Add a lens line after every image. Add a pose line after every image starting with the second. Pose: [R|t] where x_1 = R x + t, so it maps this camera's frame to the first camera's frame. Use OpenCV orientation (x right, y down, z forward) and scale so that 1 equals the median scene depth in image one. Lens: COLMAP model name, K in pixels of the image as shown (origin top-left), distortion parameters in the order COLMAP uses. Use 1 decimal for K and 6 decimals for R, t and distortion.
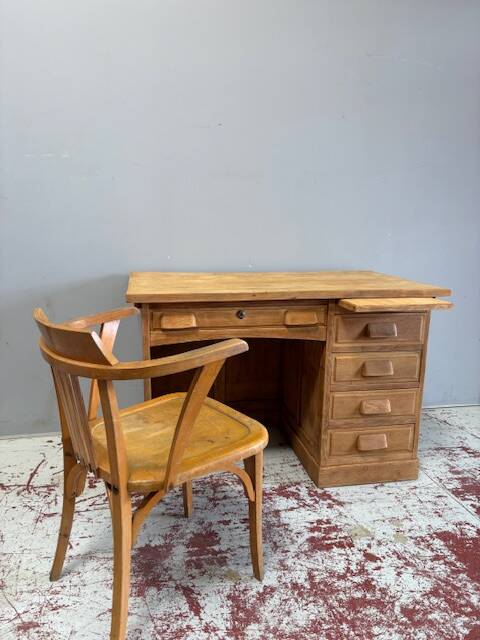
lens RADIAL K [[486.4, 0, 235.1], [0, 486.4, 328.2], [0, 0, 1]] dist [0.032866, -0.050385]
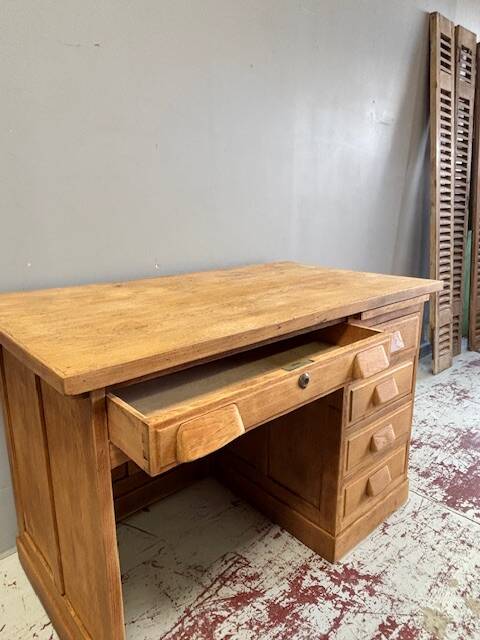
lens RADIAL K [[436.8, 0, 249.8], [0, 436.8, 315.0], [0, 0, 1]] dist [-0.008959, 0.002895]
pose [[0.846506, -0.139044, 0.513902, -0.247743], [0.120900, 0.990279, 0.068787, -0.119061], [-0.518470, 0.003902, 0.855087, 0.549895]]
